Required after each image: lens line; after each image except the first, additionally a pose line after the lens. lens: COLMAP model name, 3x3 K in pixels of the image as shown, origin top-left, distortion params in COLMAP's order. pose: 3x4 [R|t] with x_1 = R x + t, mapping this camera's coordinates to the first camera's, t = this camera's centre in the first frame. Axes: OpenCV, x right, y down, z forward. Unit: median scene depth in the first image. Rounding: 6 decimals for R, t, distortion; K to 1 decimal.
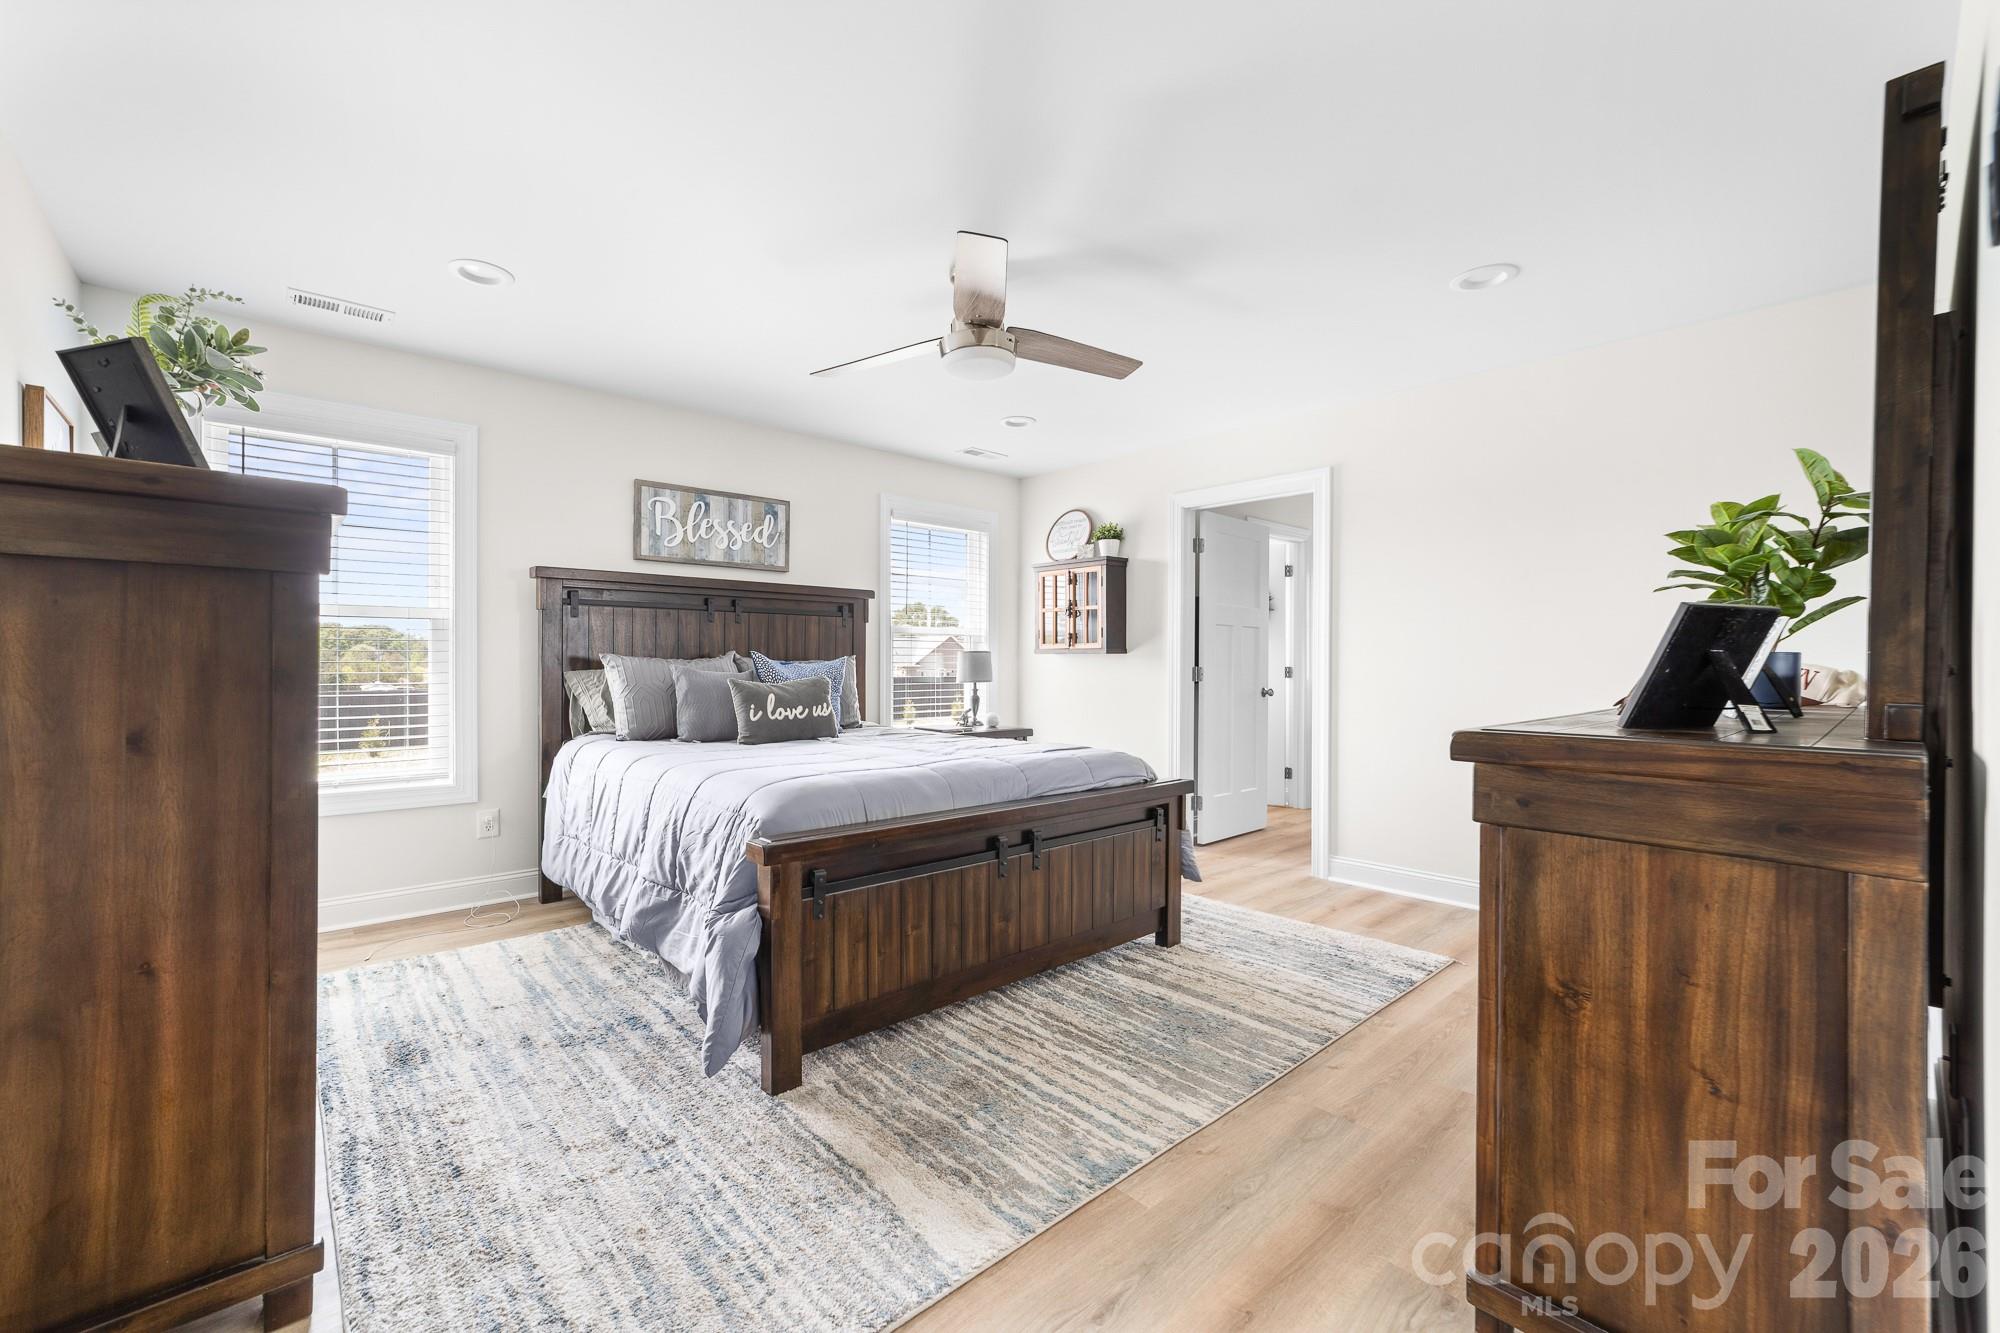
lens RADIAL K [[807.0, 0, 994.6], [0, 807.0, 665.7], [0, 0, 1]] dist [-0.008873, 0.001370]
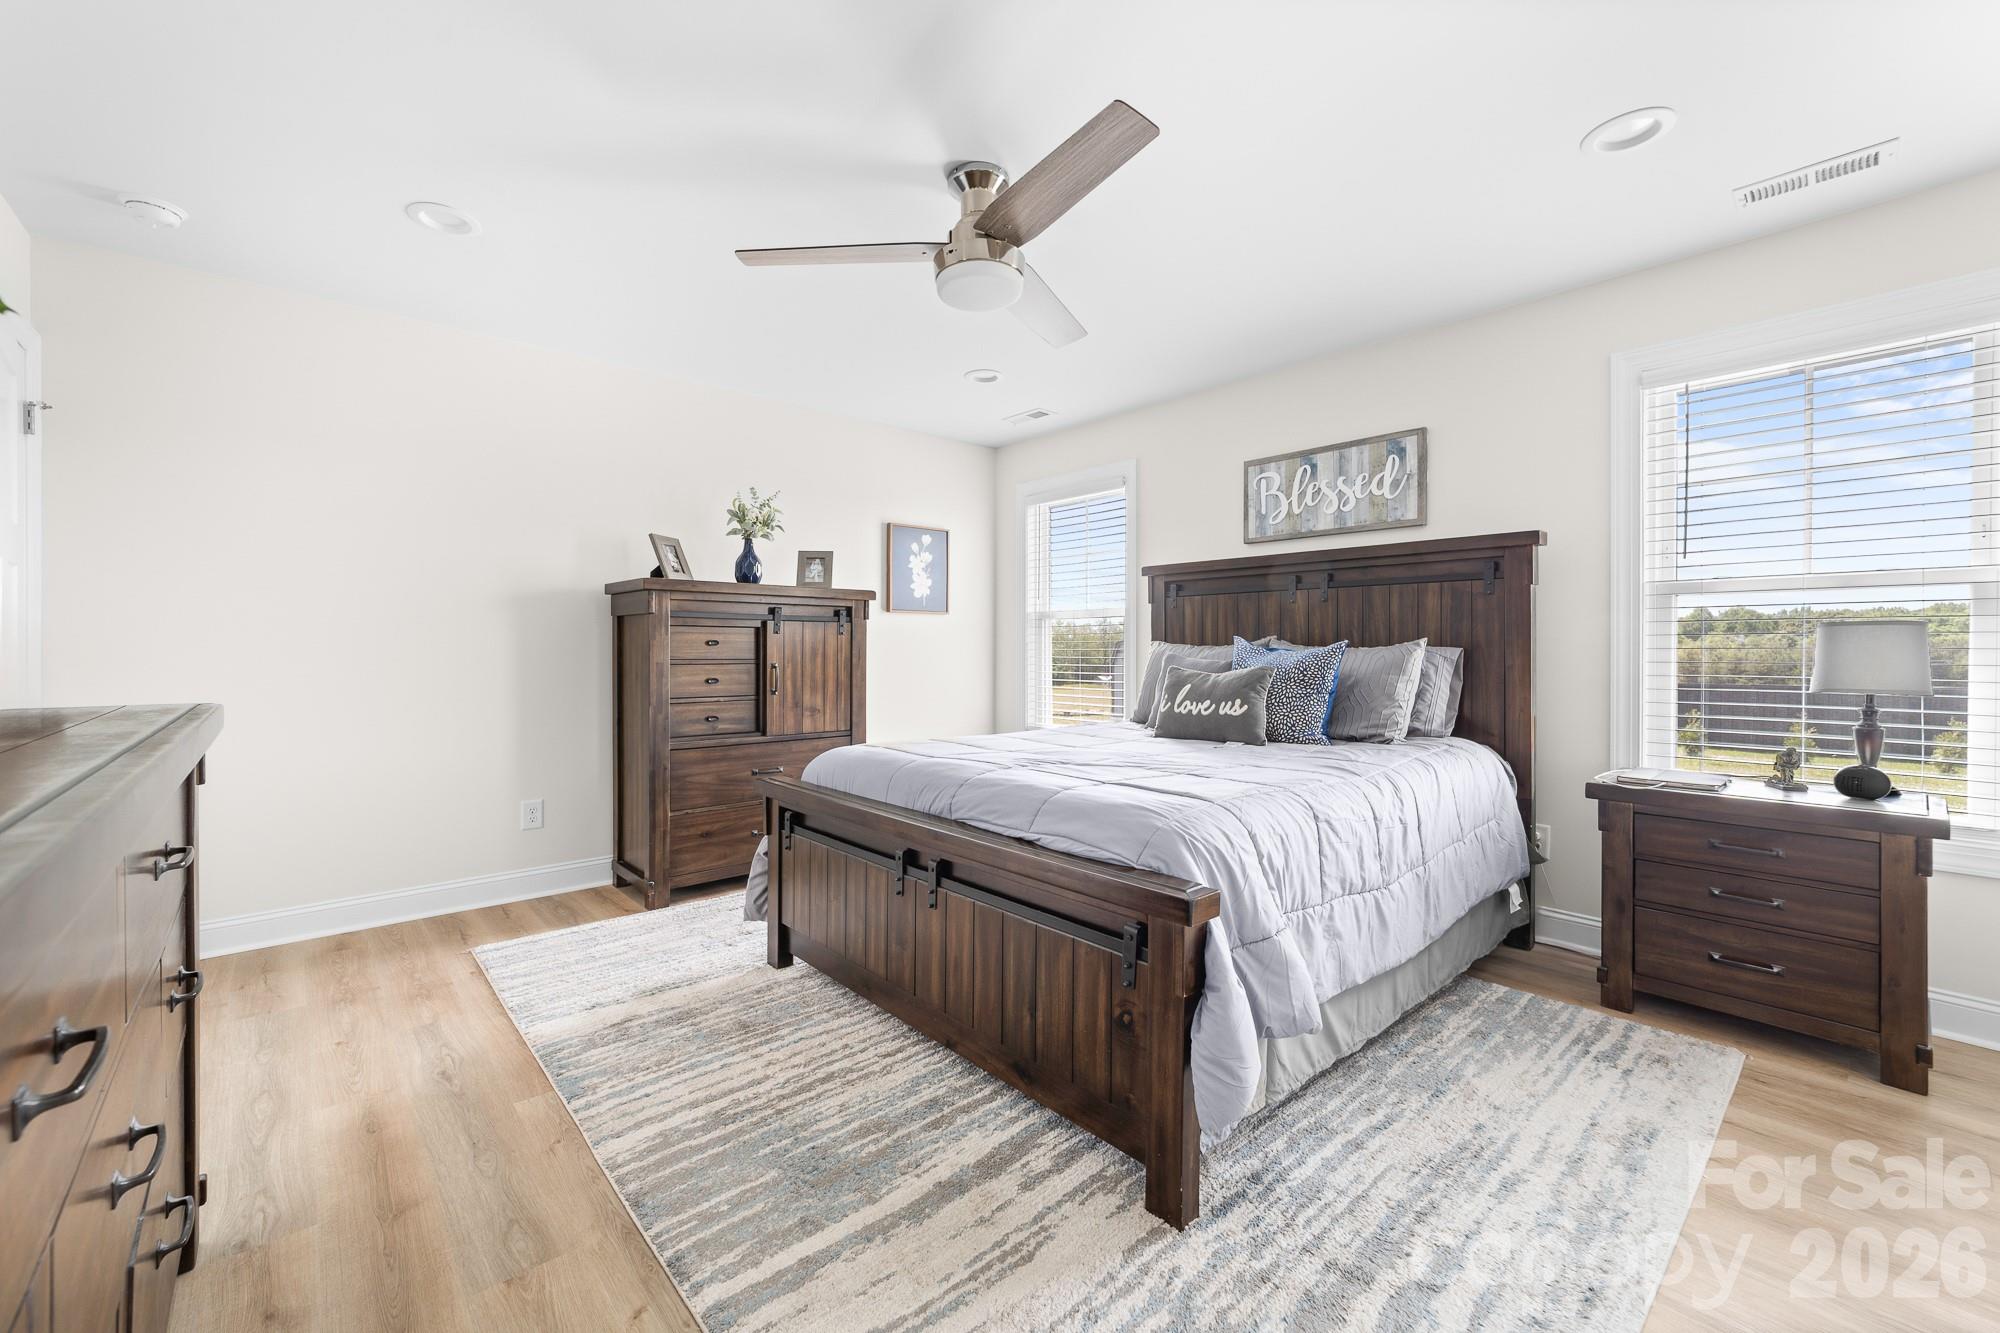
lens RADIAL K [[807.0, 0, 936.3], [0, 807.0, 650.0], [0, 0, 1]] dist [-0.008873, 0.001370]
pose [[-0.032673, -0.002457, -0.999463, 0.543073], [-0.007738, 0.999968, -0.002205, 0.001361], [0.999436, 0.007662, -0.032691, 0.662365]]
